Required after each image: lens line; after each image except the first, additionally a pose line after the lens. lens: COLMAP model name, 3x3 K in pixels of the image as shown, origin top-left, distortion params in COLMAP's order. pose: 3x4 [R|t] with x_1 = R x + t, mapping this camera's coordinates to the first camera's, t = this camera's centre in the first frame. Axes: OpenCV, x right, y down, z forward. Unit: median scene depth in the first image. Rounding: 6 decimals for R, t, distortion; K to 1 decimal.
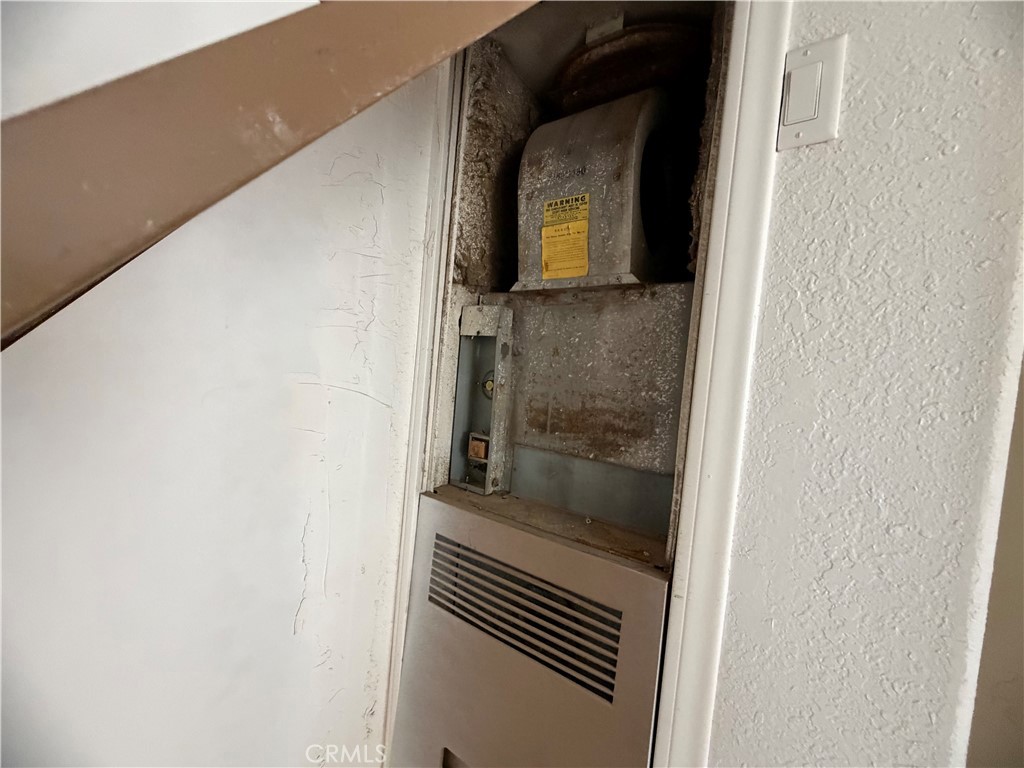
lens RADIAL K [[409.1, 0, 512.0], [0, 409.1, 384.0], [0, 0, 1]] dist [0.000132, -0.000070]
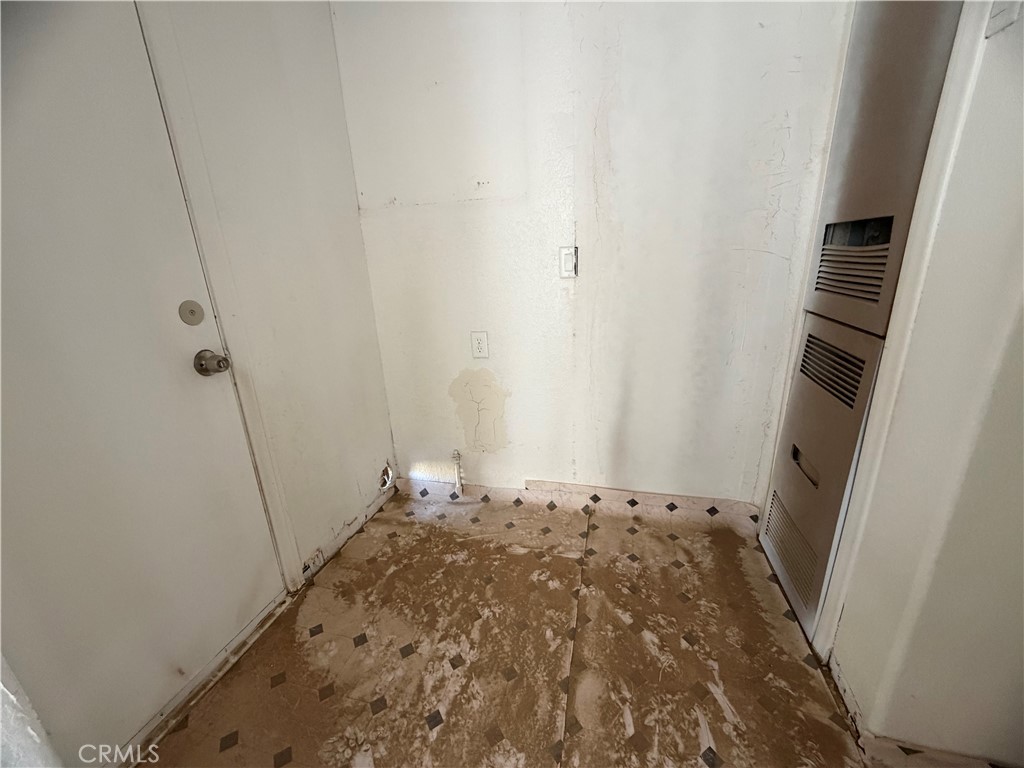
lens RADIAL K [[409.1, 0, 512.0], [0, 409.1, 384.0], [0, 0, 1]] dist [0.000132, -0.000070]
pose [[0.326946, 0.186796, -0.926398, 1.090659], [0.042987, 0.976317, 0.212033, 0.162313], [0.944065, -0.109147, 0.311173, -0.769782]]
